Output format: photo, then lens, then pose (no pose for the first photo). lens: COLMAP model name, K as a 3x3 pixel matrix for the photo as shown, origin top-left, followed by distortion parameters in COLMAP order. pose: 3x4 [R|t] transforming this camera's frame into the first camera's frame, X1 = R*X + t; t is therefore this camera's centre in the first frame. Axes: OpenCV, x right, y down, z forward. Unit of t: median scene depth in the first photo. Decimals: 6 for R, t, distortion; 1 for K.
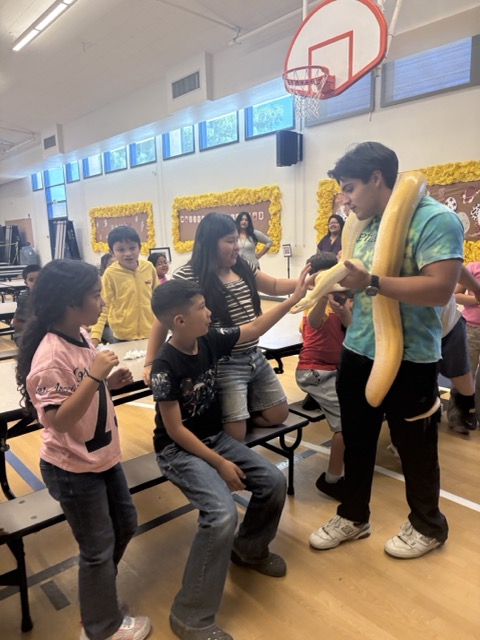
lens RADIAL K [[498.4, 0, 245.3], [0, 498.4, 314.6], [0, 0, 1]] dist [0.037634, -0.022022]
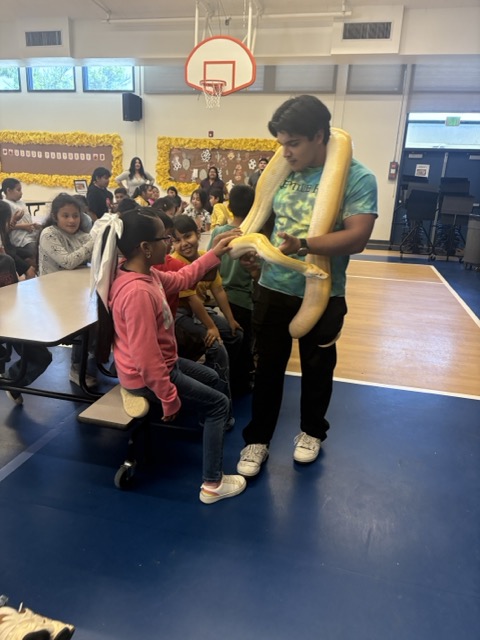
lens RADIAL K [[498.4, 0, 235.8], [0, 498.4, 321.0], [0, 0, 1]] dist [0.037634, -0.022022]
pose [[0.824469, -0.101269, 0.556773, -0.437330], [0.030373, 0.990359, 0.135156, 0.050883], [-0.565092, -0.094522, 0.819595, -0.270439]]
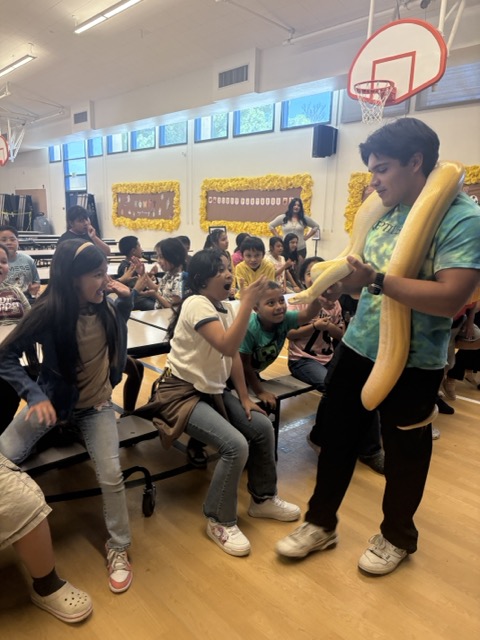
lens RADIAL K [[498.4, 0, 237.1], [0, 498.4, 322.4], [0, 0, 1]] dist [0.037634, -0.022022]
pose [[0.998233, 0.049779, 0.032437, -0.109657], [-0.051332, 0.997480, 0.048970, 0.019817], [-0.029917, -0.050548, 0.998273, -0.106535]]
